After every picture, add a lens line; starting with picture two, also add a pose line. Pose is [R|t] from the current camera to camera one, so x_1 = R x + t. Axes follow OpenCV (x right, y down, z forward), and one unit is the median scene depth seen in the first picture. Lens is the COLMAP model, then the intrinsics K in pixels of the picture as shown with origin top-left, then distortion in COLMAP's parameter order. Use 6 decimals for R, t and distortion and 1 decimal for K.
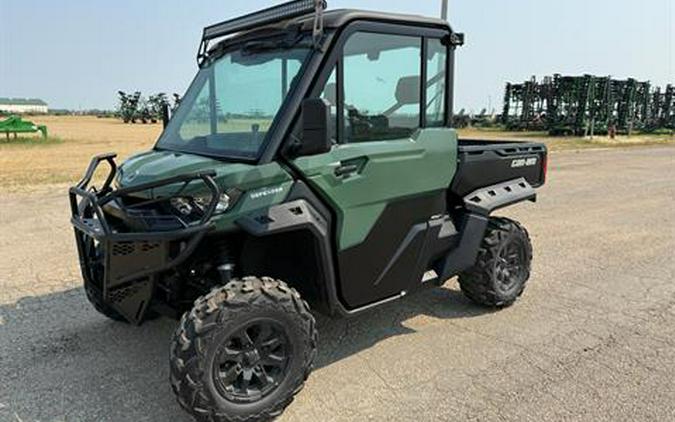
lens RADIAL K [[498.7, 0, 352.6], [0, 498.7, 196.6], [0, 0, 1]] dist [0.006370, -0.012775]
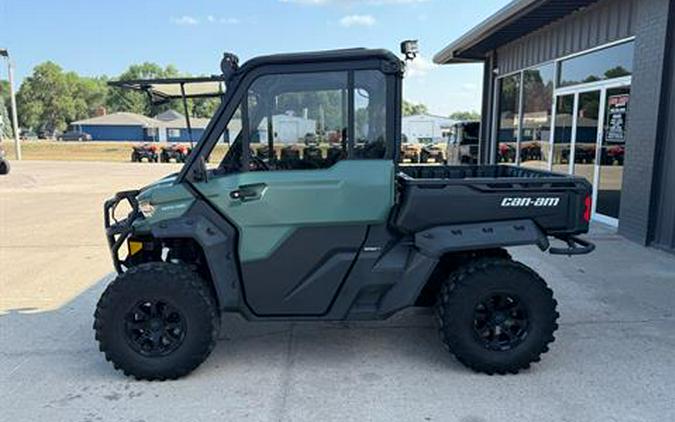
lens RADIAL K [[569.6, 0, 342.6], [0, 569.6, 209.6], [0, 0, 1]] dist [0.018308, -0.023647]
pose [[0.753852, 0.081340, -0.651990, 1.845391], [-0.091511, 0.995634, 0.018405, -0.114069], [0.650640, 0.045789, 0.758004, 0.241763]]
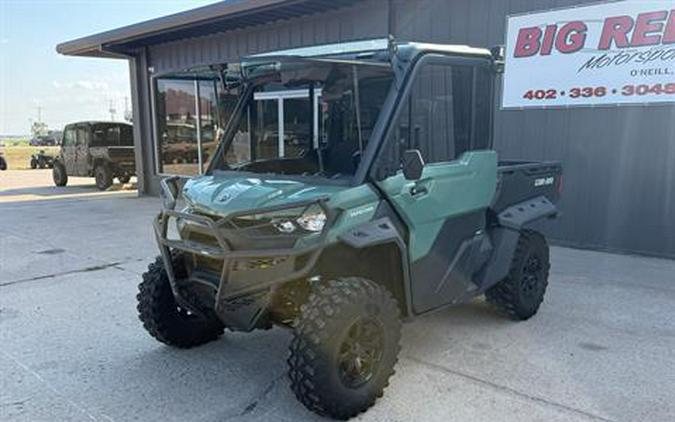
lens RADIAL K [[569.6, 0, 336.7], [0, 569.6, 214.7], [0, 0, 1]] dist [0.018308, -0.023647]
pose [[0.995403, -0.016411, 0.094358, -0.562753], [0.017339, 0.999809, -0.009015, 0.017402], [-0.094192, 0.010609, 0.995497, -0.469970]]
